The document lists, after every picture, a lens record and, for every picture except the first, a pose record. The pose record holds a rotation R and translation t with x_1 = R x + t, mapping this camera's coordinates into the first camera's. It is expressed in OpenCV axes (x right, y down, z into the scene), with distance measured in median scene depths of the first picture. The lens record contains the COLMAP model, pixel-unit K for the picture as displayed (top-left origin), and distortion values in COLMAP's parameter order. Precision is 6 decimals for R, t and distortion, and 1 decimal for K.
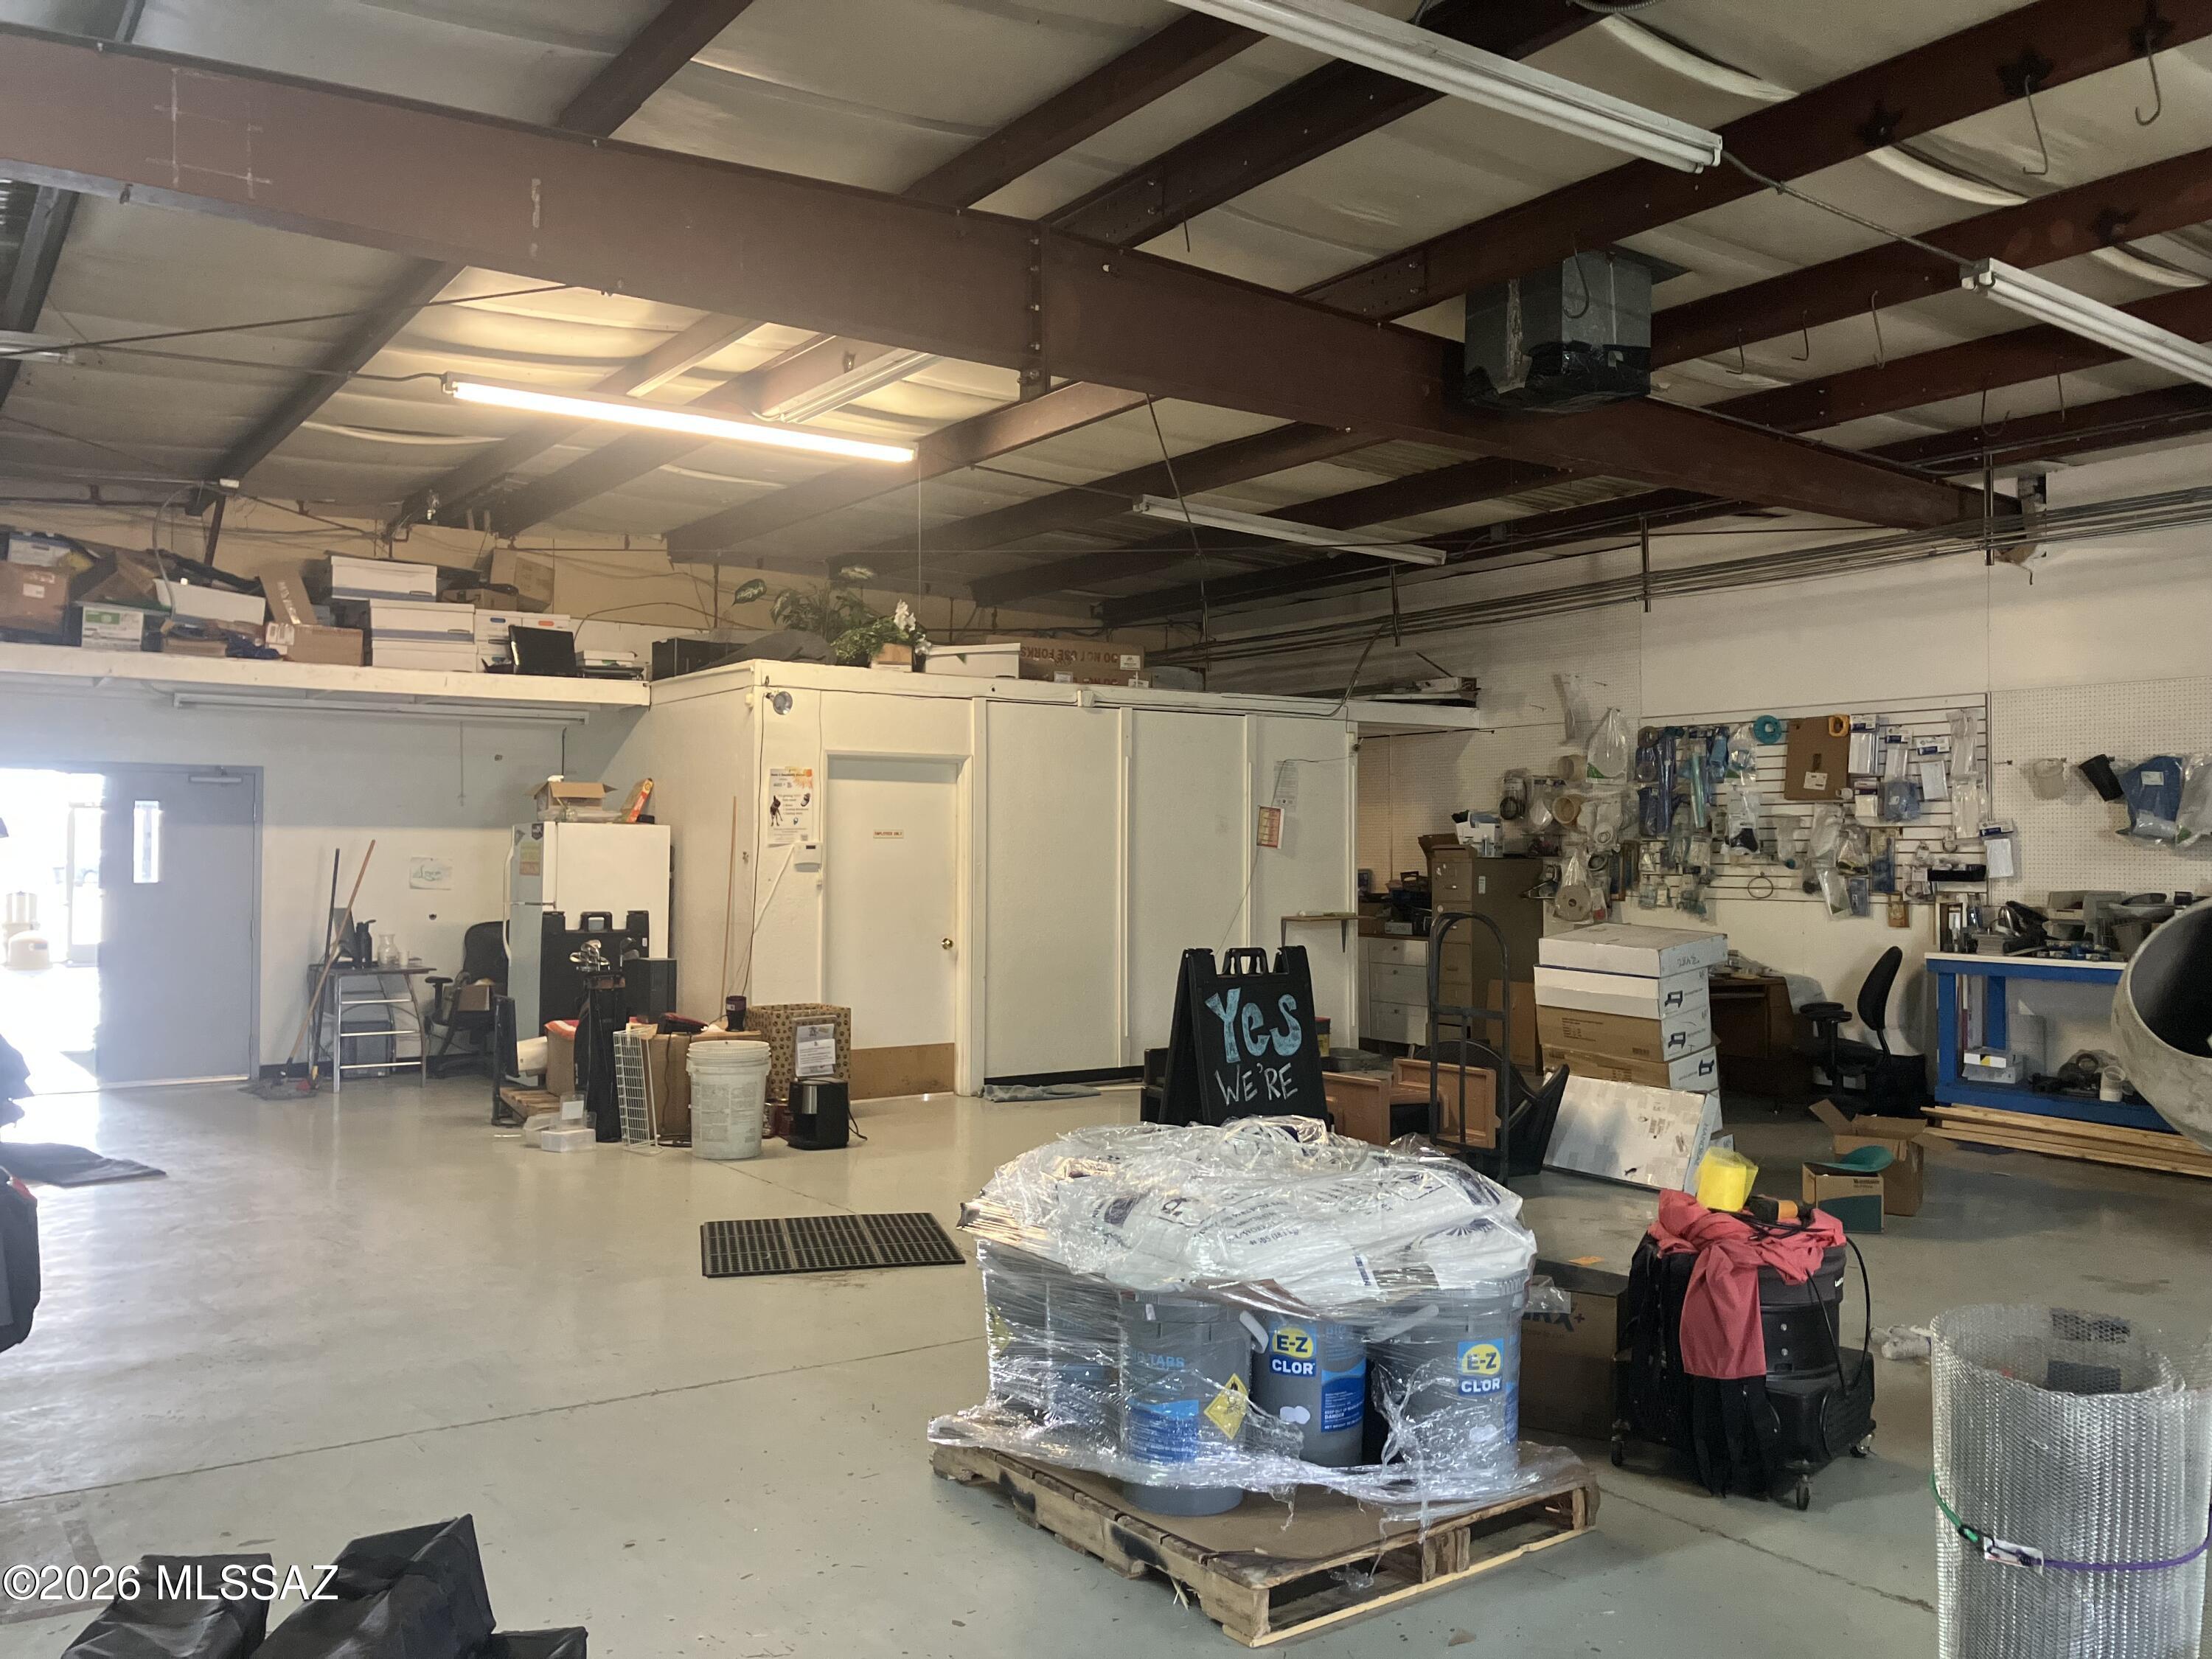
lens RADIAL K [[1834.0, 0, 1083.3], [0, 1834.0, 830.8], [0, 0, 1]] dist [0.057923, -0.055763]
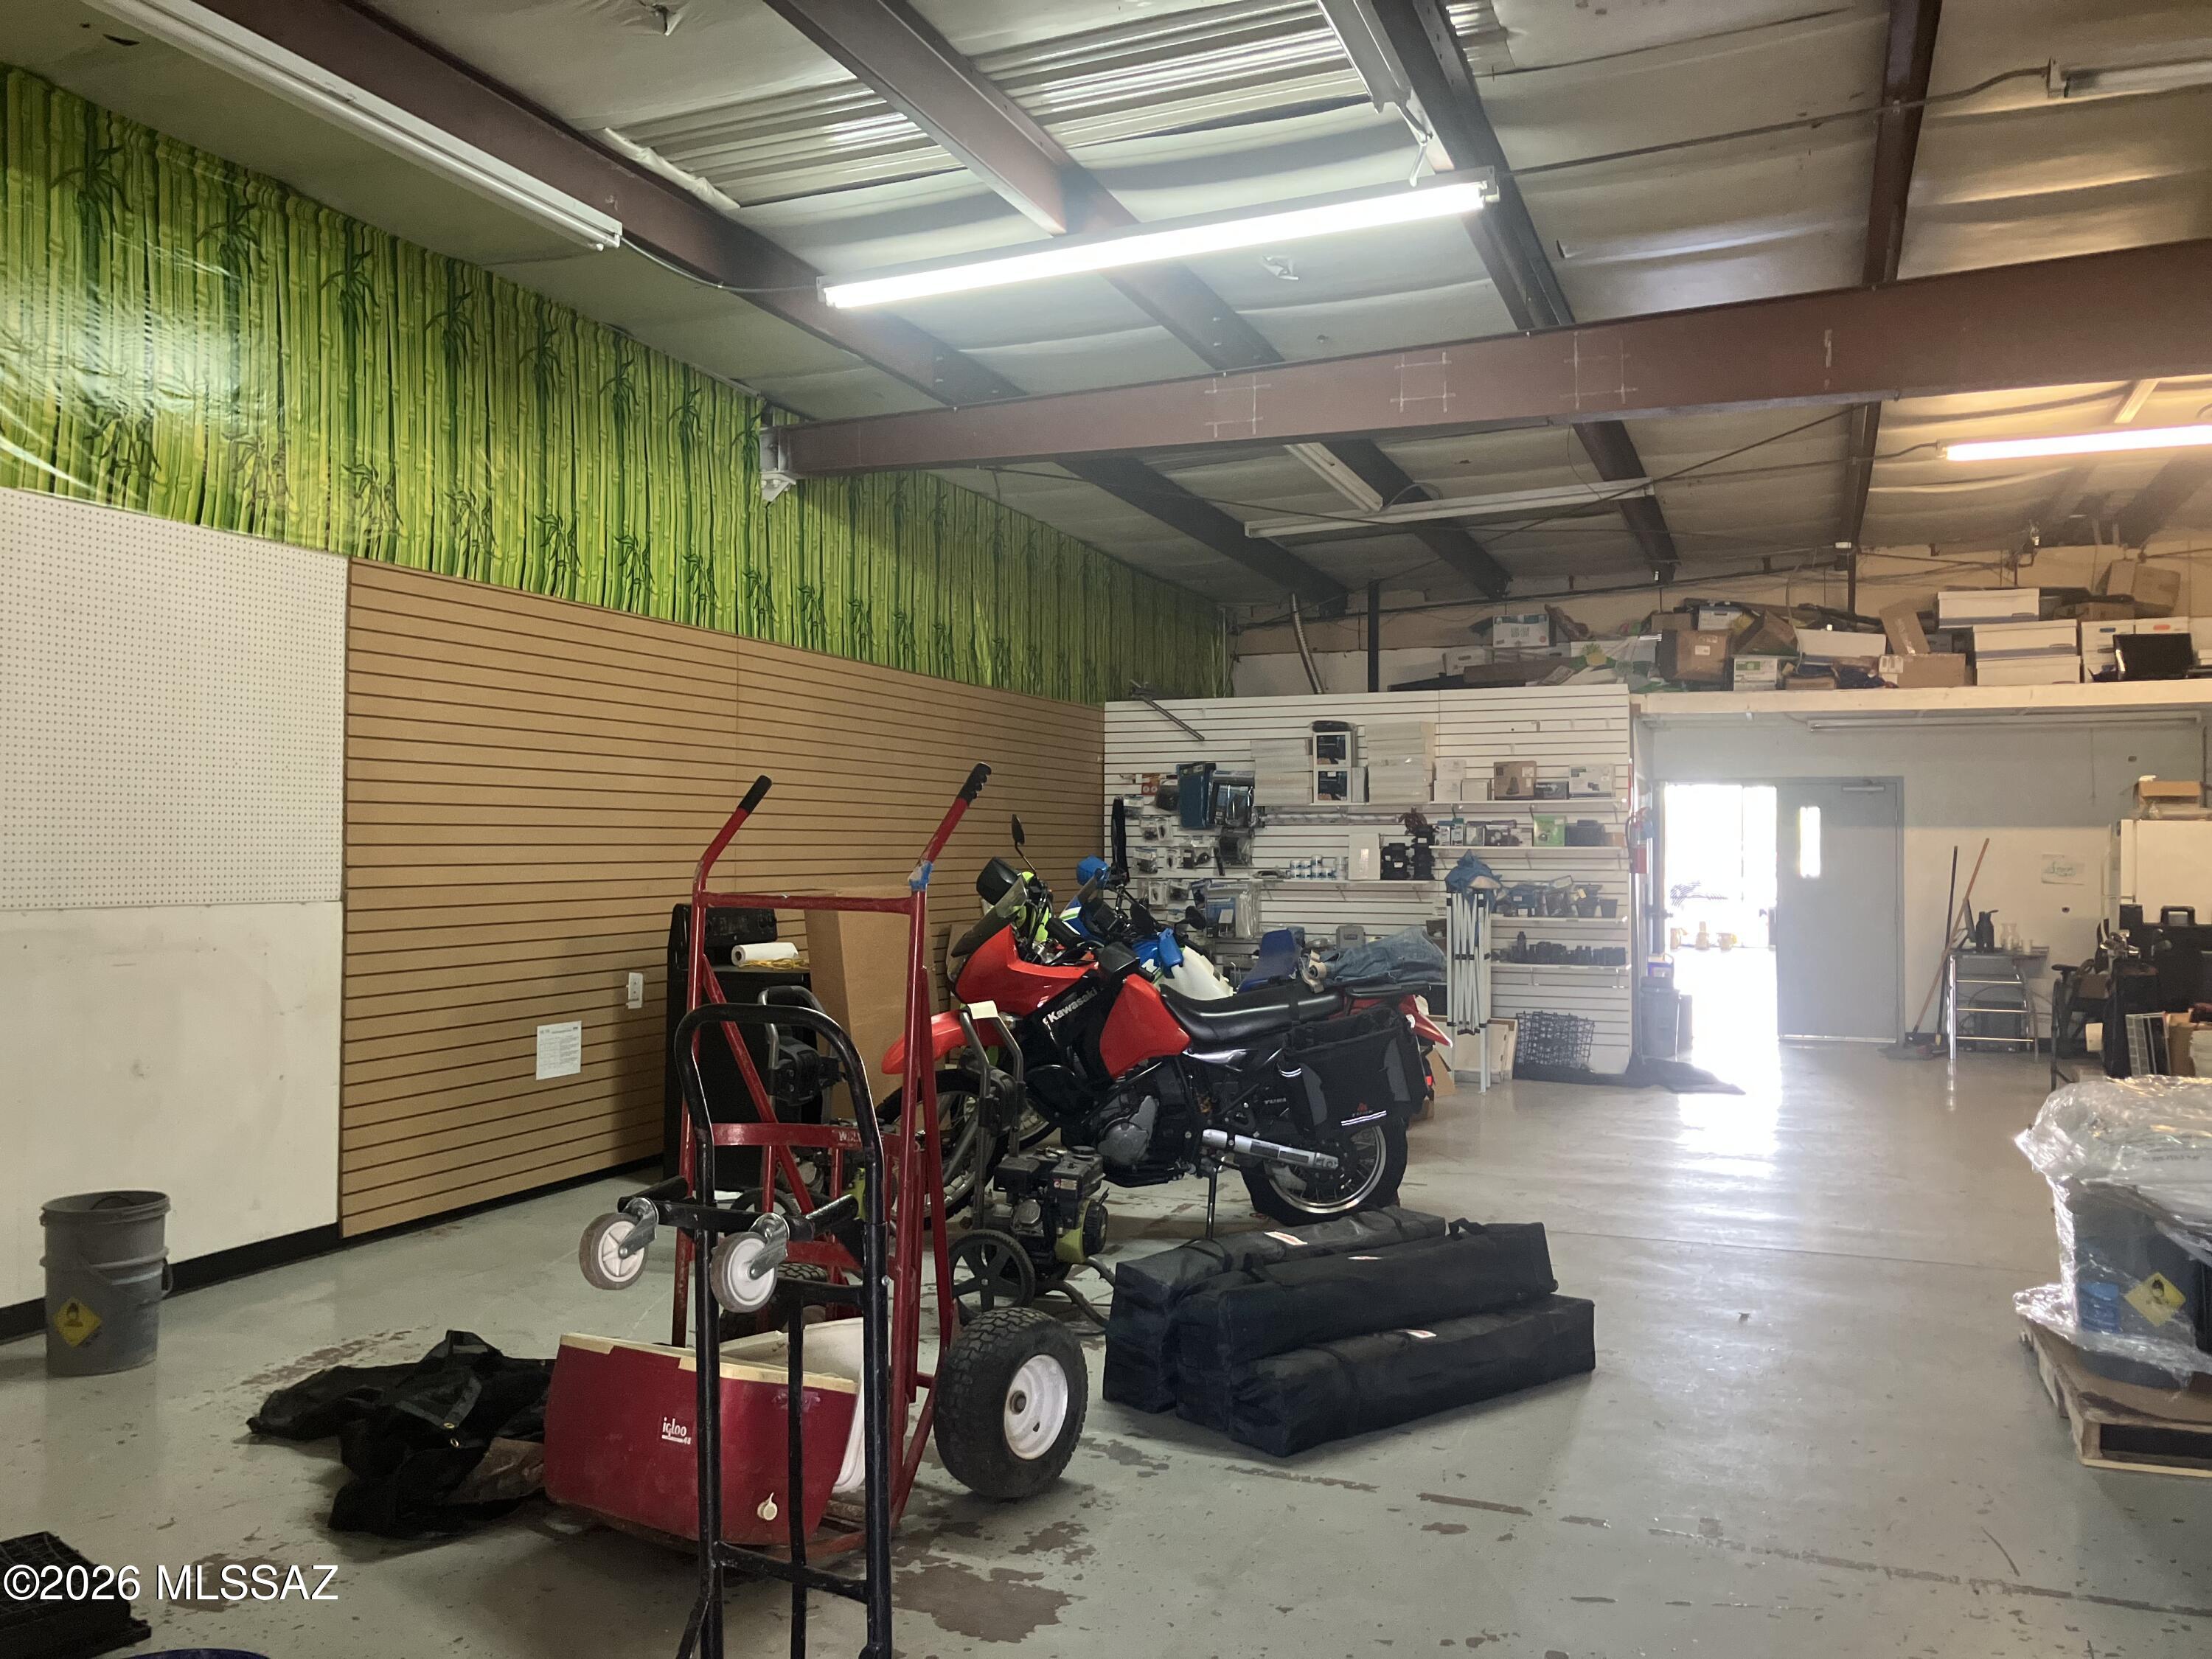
lens RADIAL K [[1834.0, 0, 1104.6], [0, 1834.0, 831.3], [0, 0, 1]] dist [0.057923, -0.055763]
pose [[0.570470, -0.009523, -0.821263, 0.241232], [0.007176, 0.999952, -0.006611, 0.004359], [0.821287, -0.002122, 0.570512, -0.085529]]
